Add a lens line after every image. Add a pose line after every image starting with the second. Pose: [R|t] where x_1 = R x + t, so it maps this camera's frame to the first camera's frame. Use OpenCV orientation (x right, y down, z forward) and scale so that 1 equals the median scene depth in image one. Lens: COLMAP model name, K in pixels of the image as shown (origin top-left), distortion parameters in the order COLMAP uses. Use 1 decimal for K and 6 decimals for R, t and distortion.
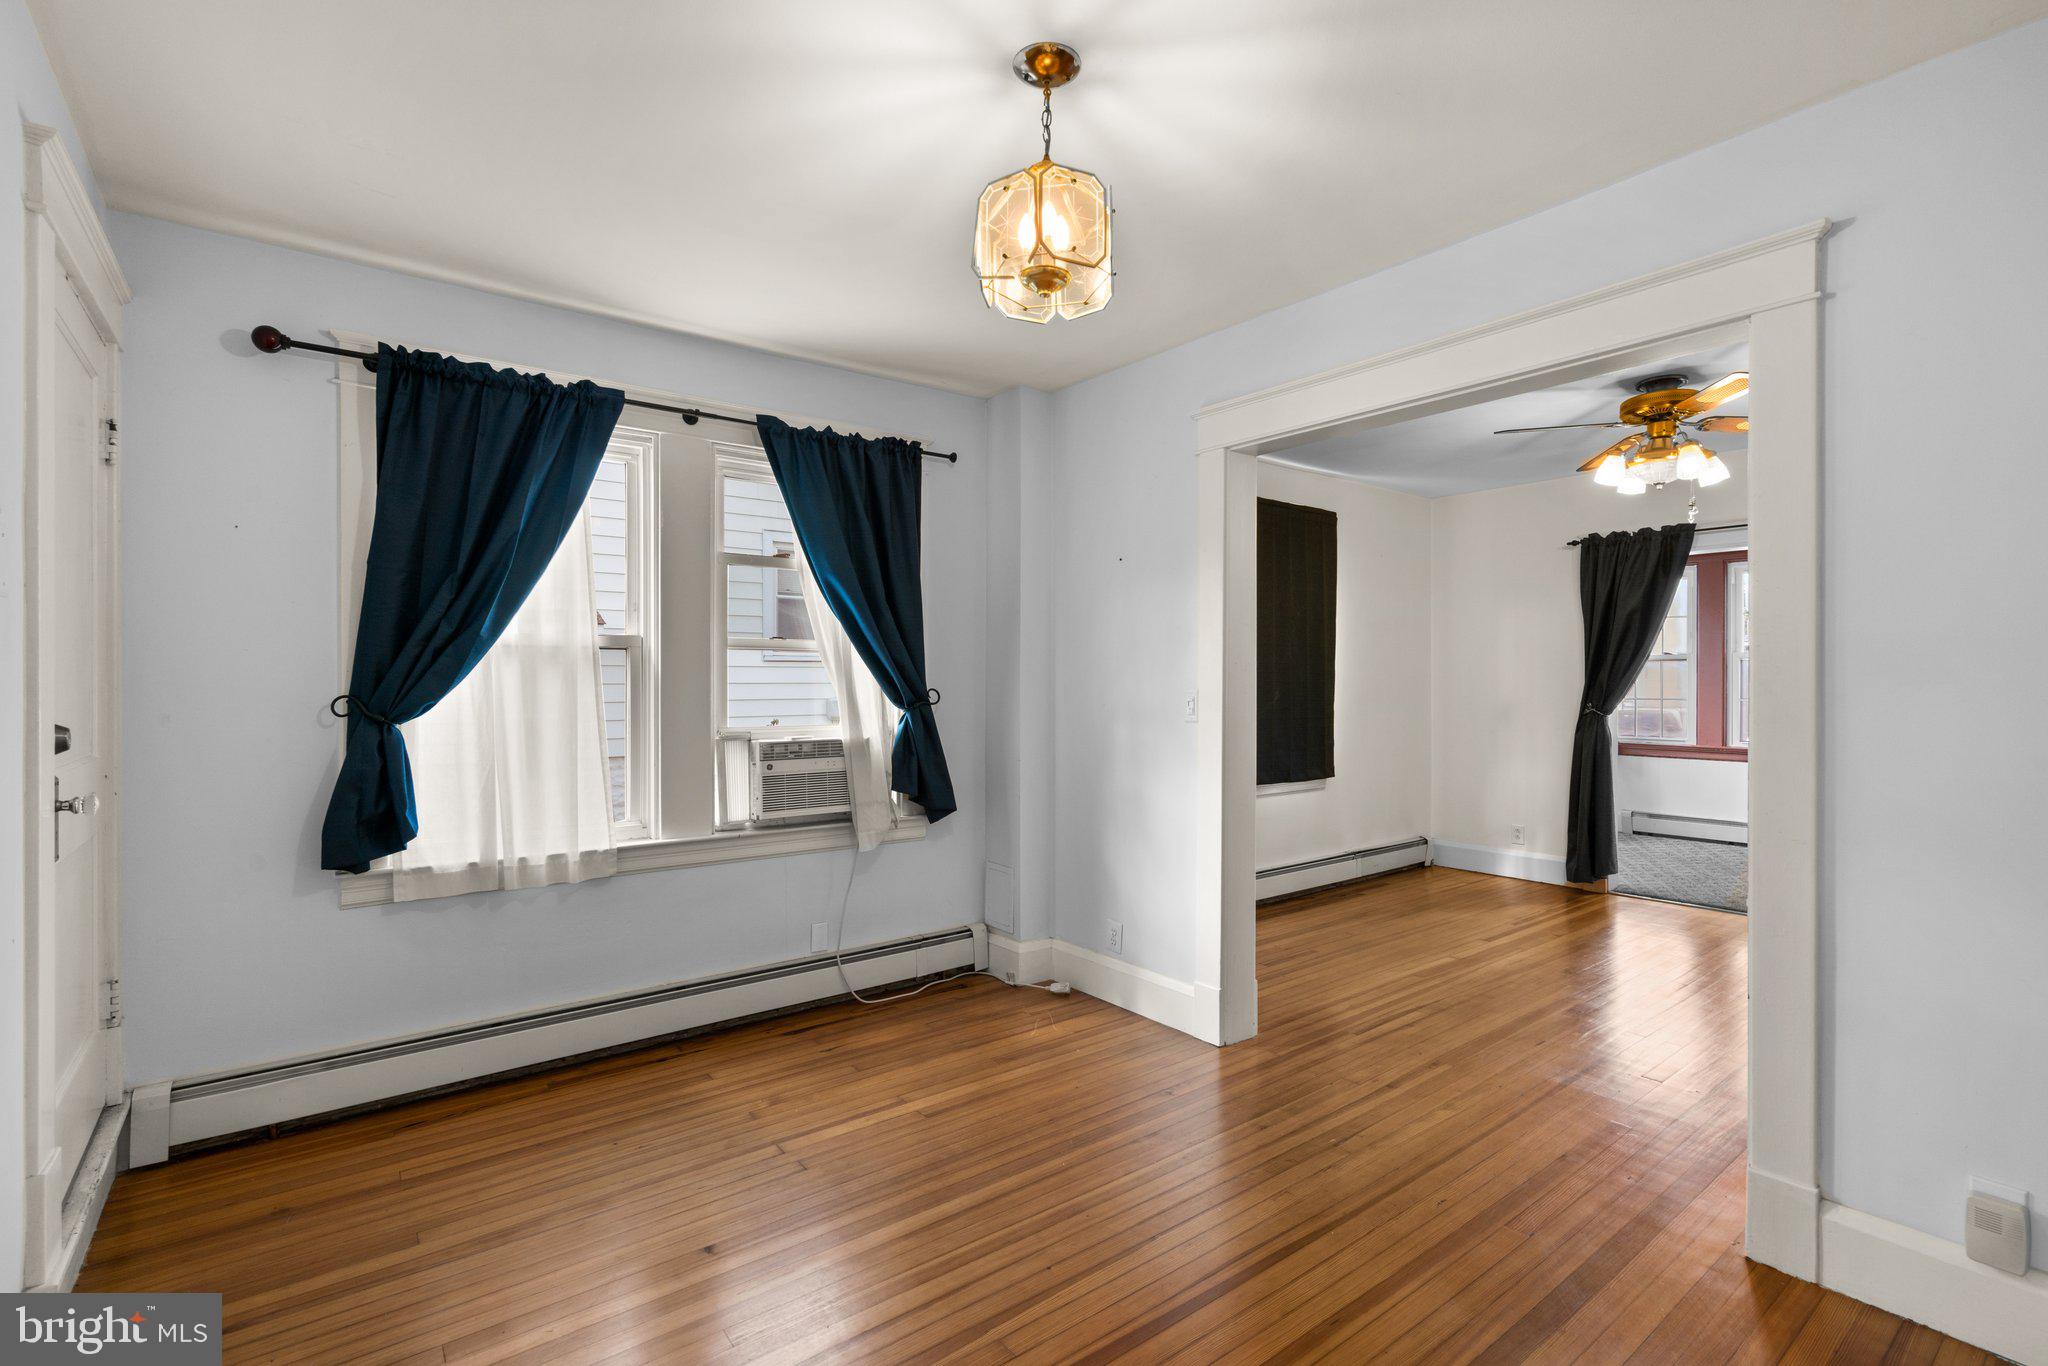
lens RADIAL K [[933.5, 0, 1021.0], [0, 933.5, 690.6], [0, 0, 1]] dist [-0.005452, 0.006785]
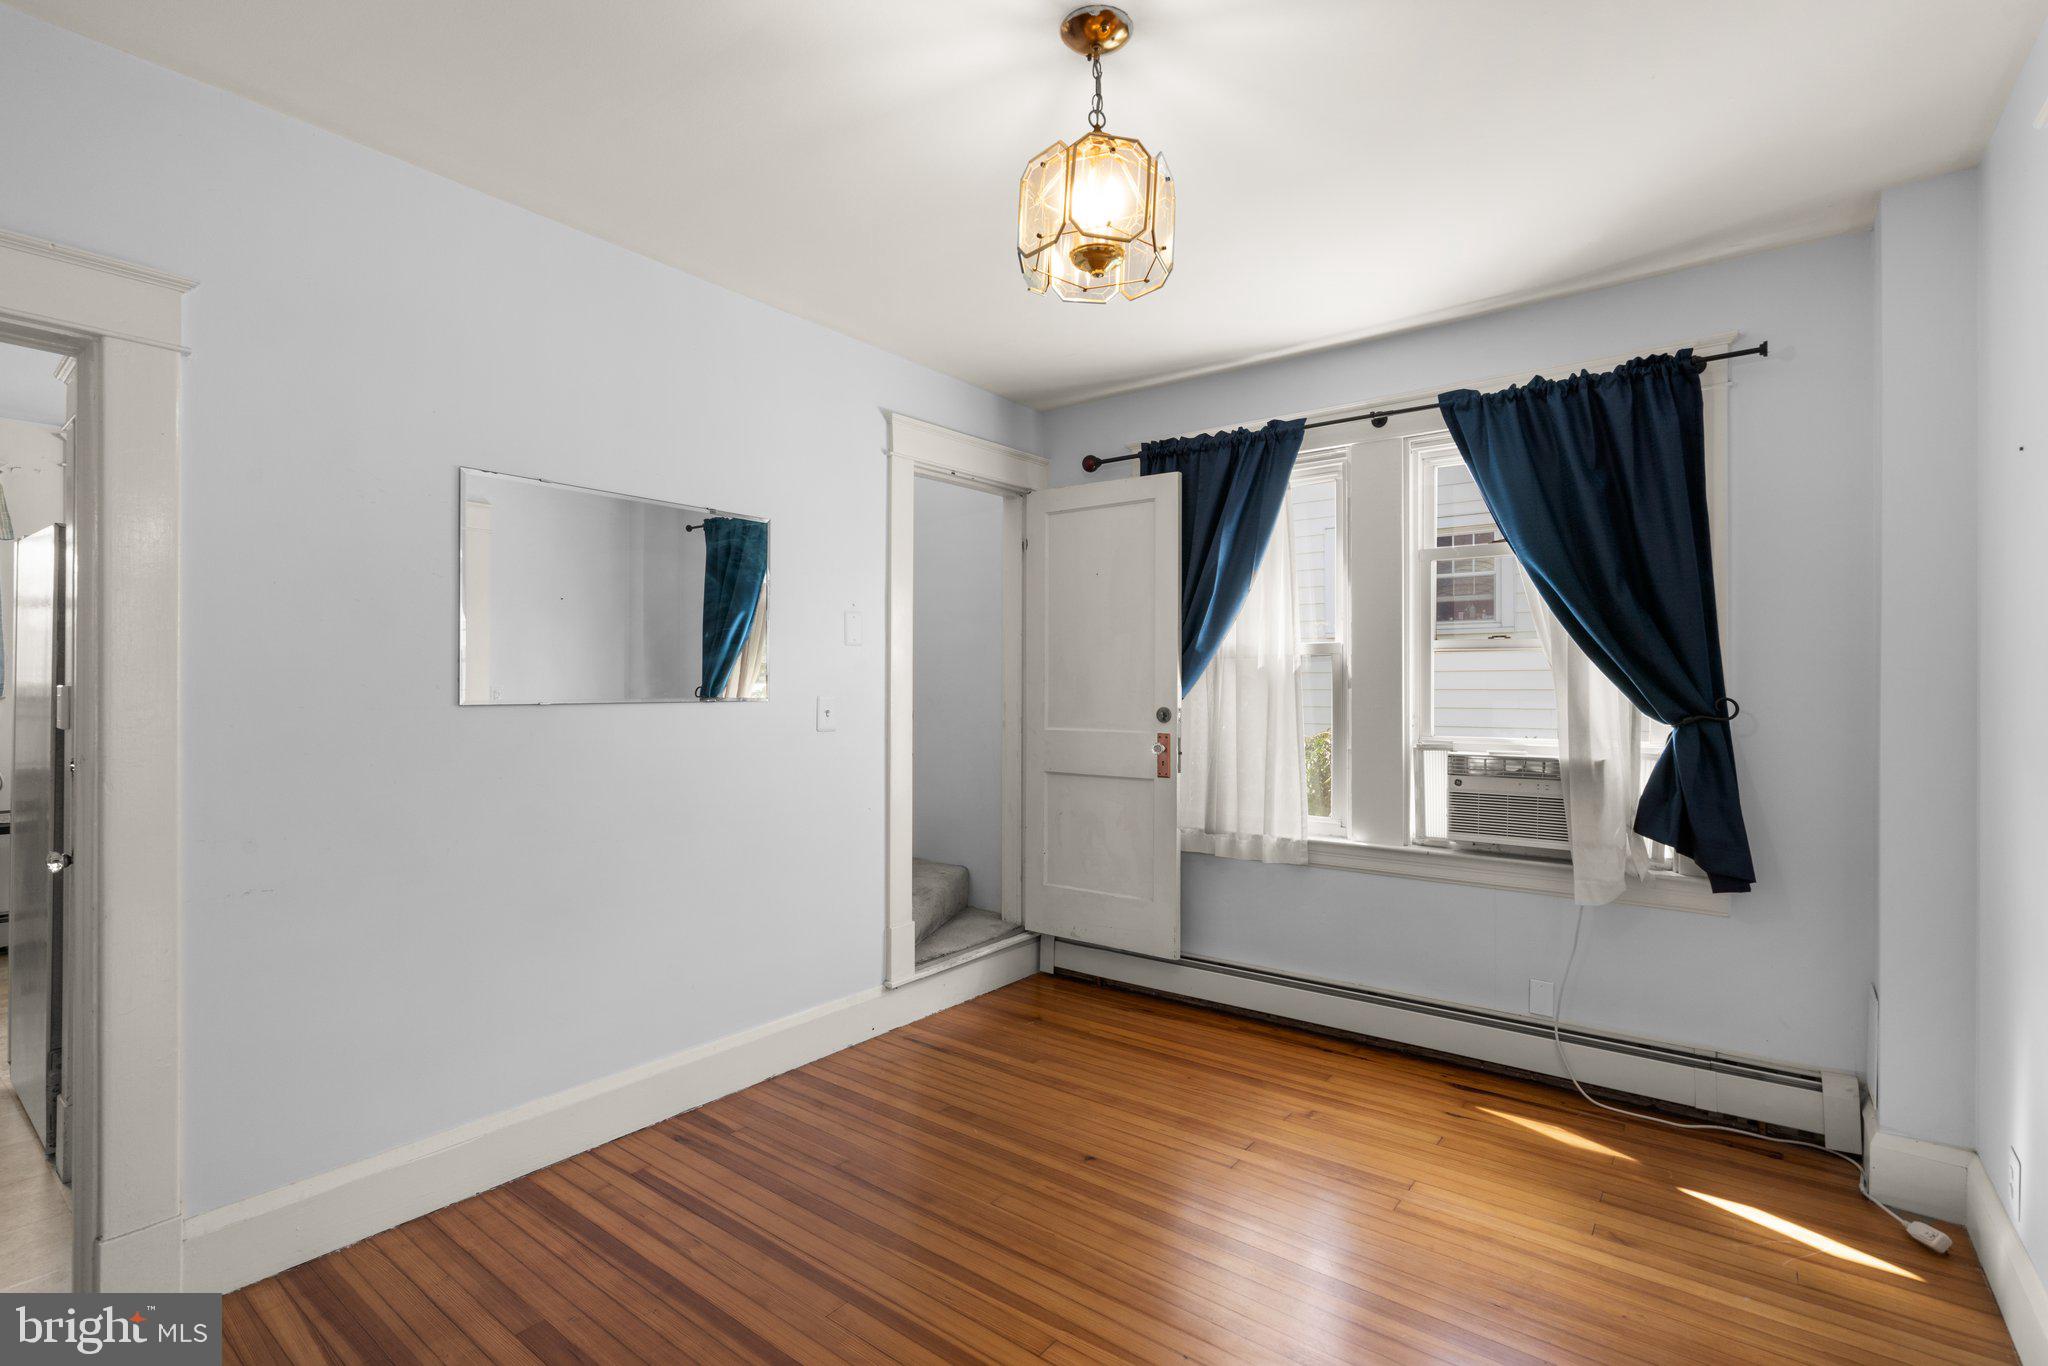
lens RADIAL K [[933.5, 0, 1021.0], [0, 933.5, 690.6], [0, 0, 1]] dist [-0.005452, 0.006785]
pose [[0.265836, 0.006111, -0.963999, 0.474641], [-0.010697, 0.999937, 0.003390, -0.004426], [0.963959, 0.009410, 0.265884, 0.353296]]
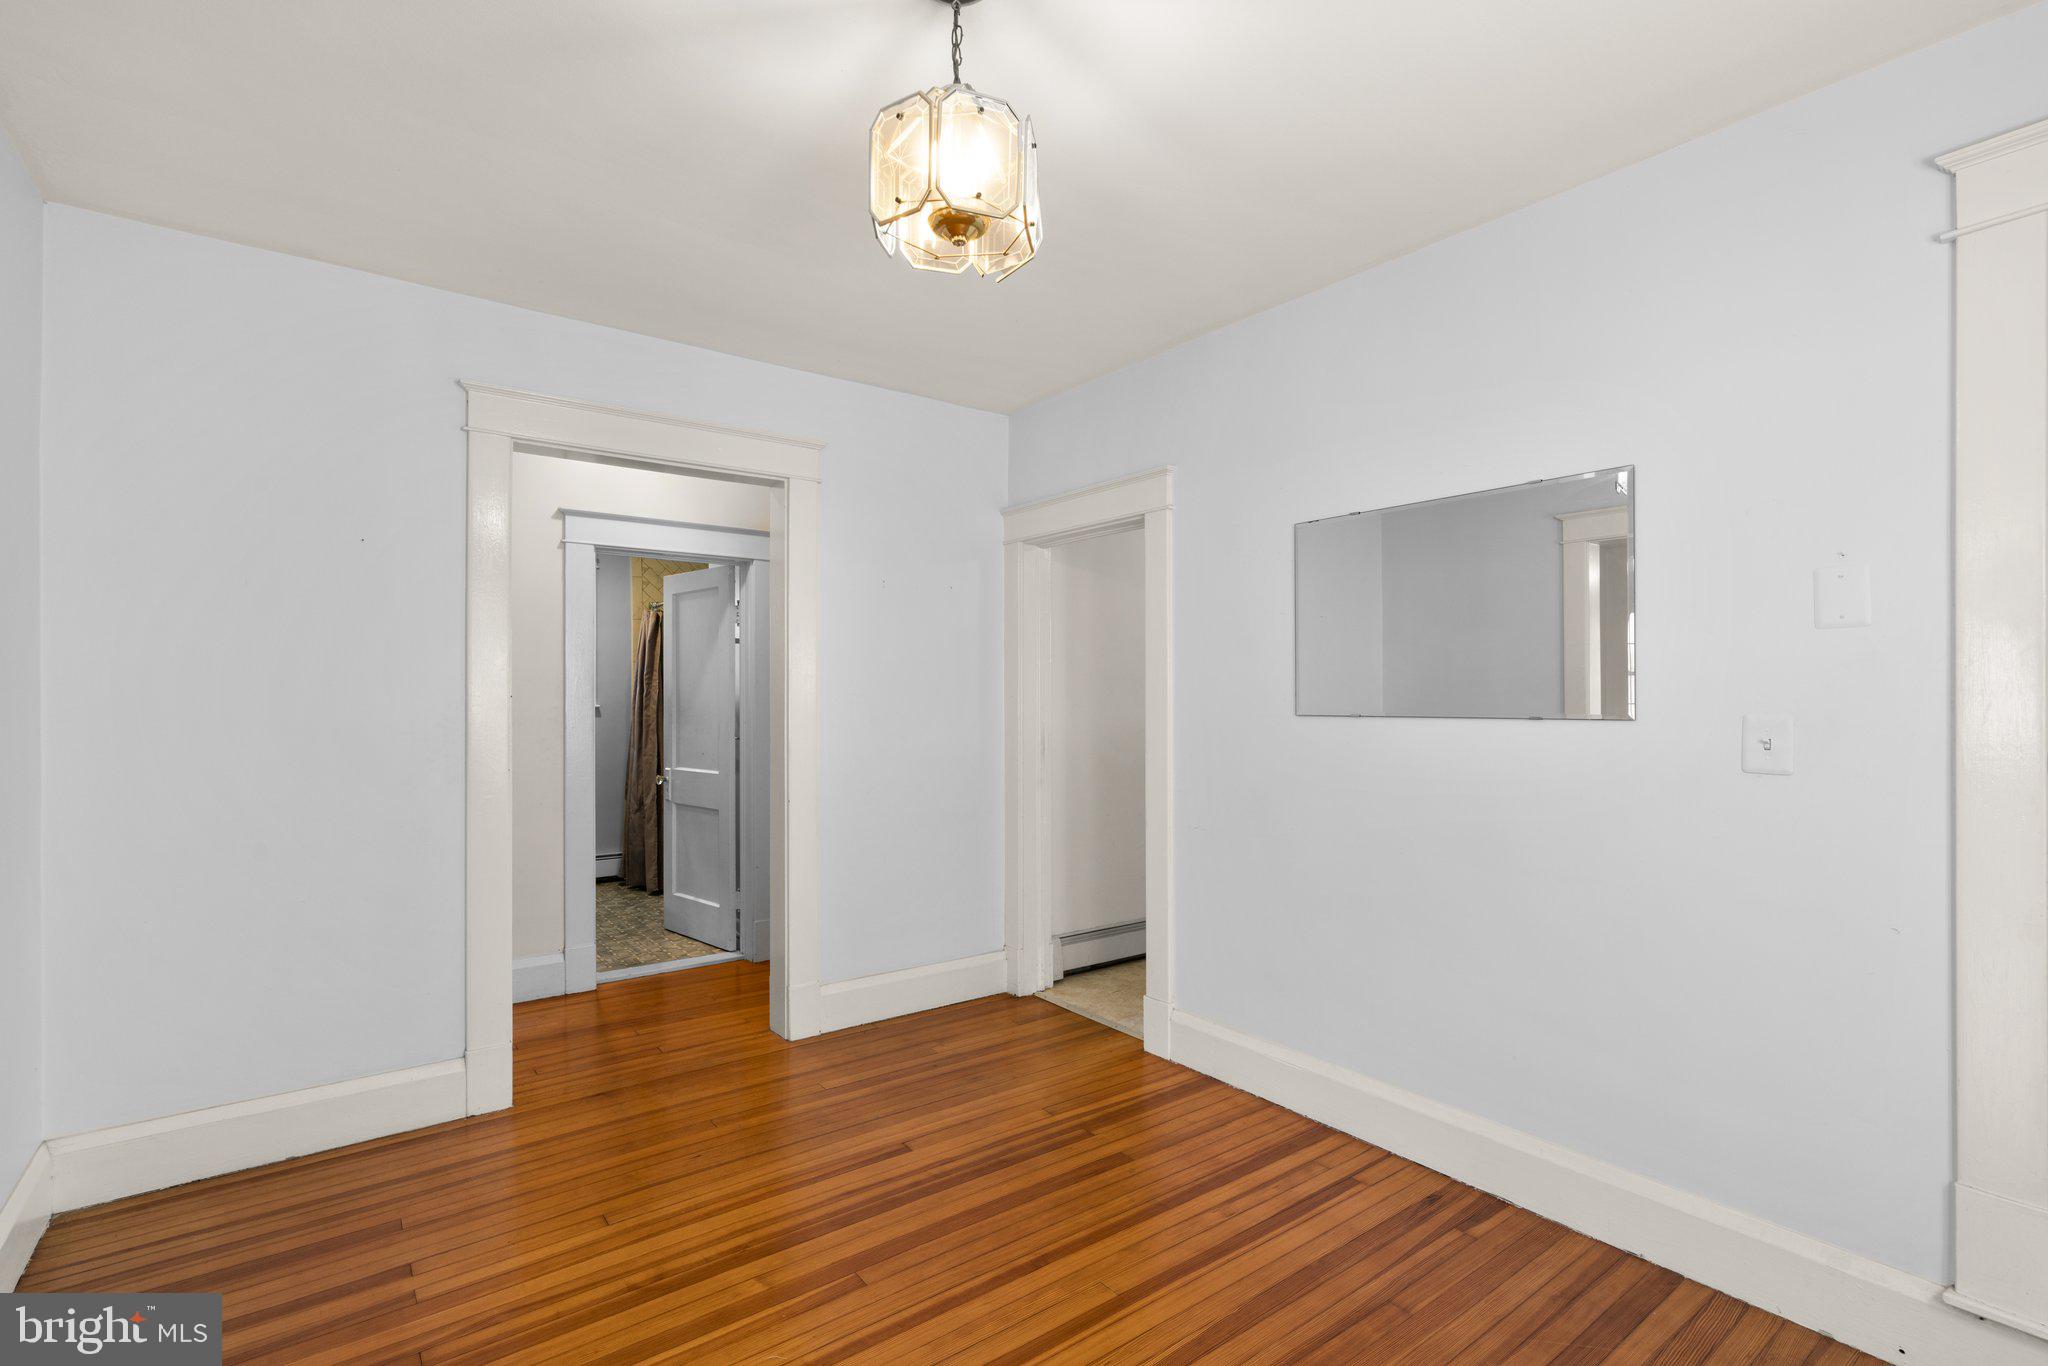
lens RADIAL K [[946.9, 0, 1050.0], [0, 946.9, 688.0], [0, 0, 1]] dist [-0.001030, 0.000357]
pose [[-0.999796, -0.000614, -0.020209, -0.022193], [-0.000571, 0.999998, -0.002122, -0.010627], [0.020210, -0.002110, -0.999794, 0.976214]]
